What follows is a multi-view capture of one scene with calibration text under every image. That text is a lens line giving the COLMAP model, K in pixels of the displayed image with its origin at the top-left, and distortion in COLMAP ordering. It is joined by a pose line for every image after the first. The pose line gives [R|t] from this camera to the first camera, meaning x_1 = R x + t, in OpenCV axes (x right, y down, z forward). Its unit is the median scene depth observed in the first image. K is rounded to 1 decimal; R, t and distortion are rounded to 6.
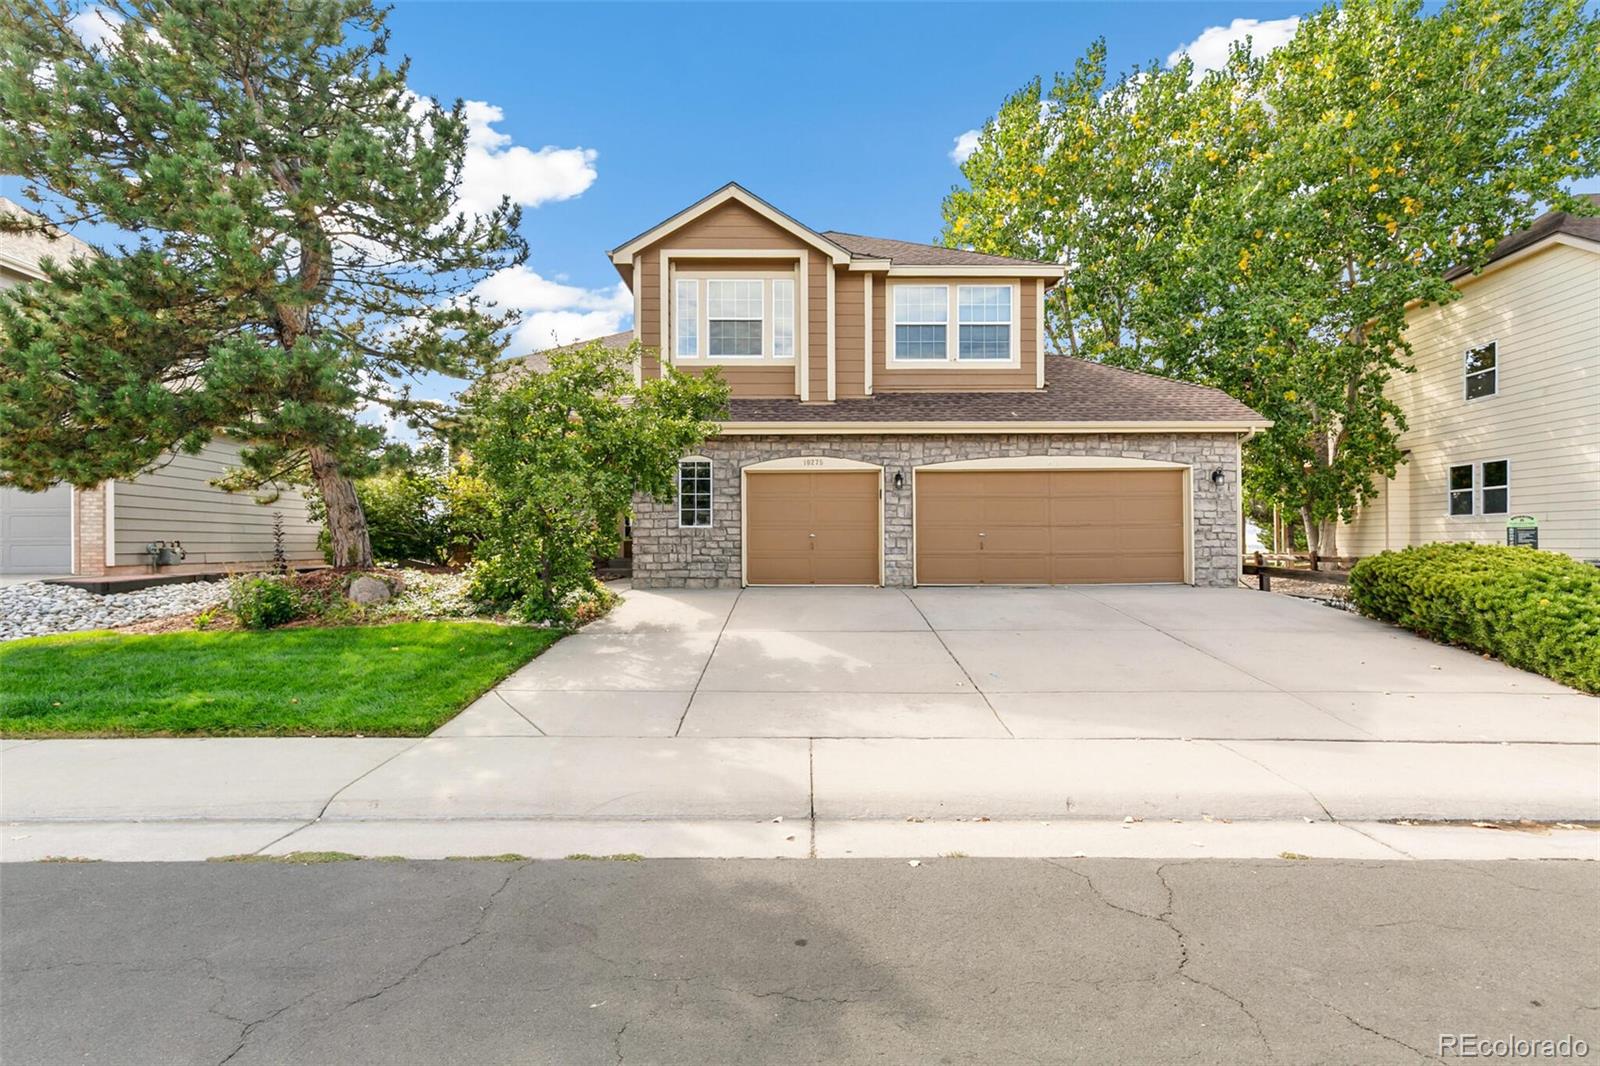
lens RADIAL K [[722.1, 0, 800.0], [0, 722.1, 533.0], [0, 0, 1]] dist [0.009980, -0.000066]
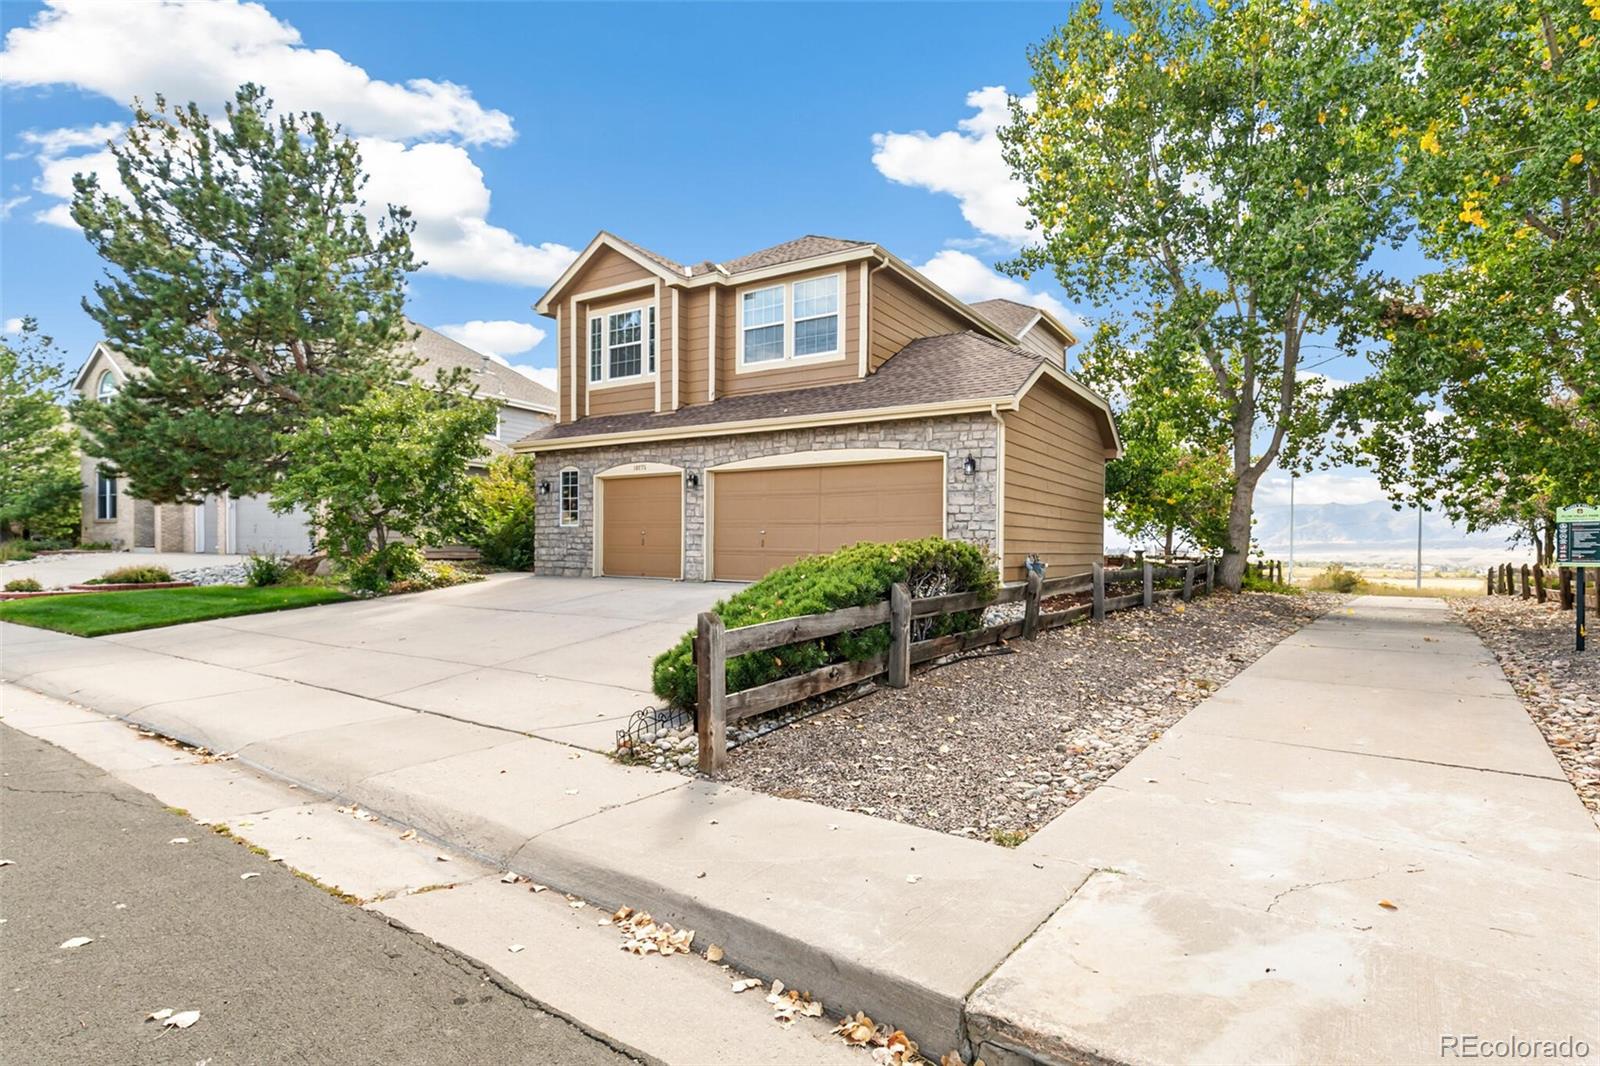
lens RADIAL K [[776.3, 0, 853.9], [0, 776.3, 539.3], [0, 0, 1]] dist [0.002252, 0.000037]
pose [[0.854235, 0.006001, -0.519853, 0.929861], [-0.004420, 0.999981, 0.004281, 0.006951], [0.519869, -0.001359, 0.854245, 0.142069]]
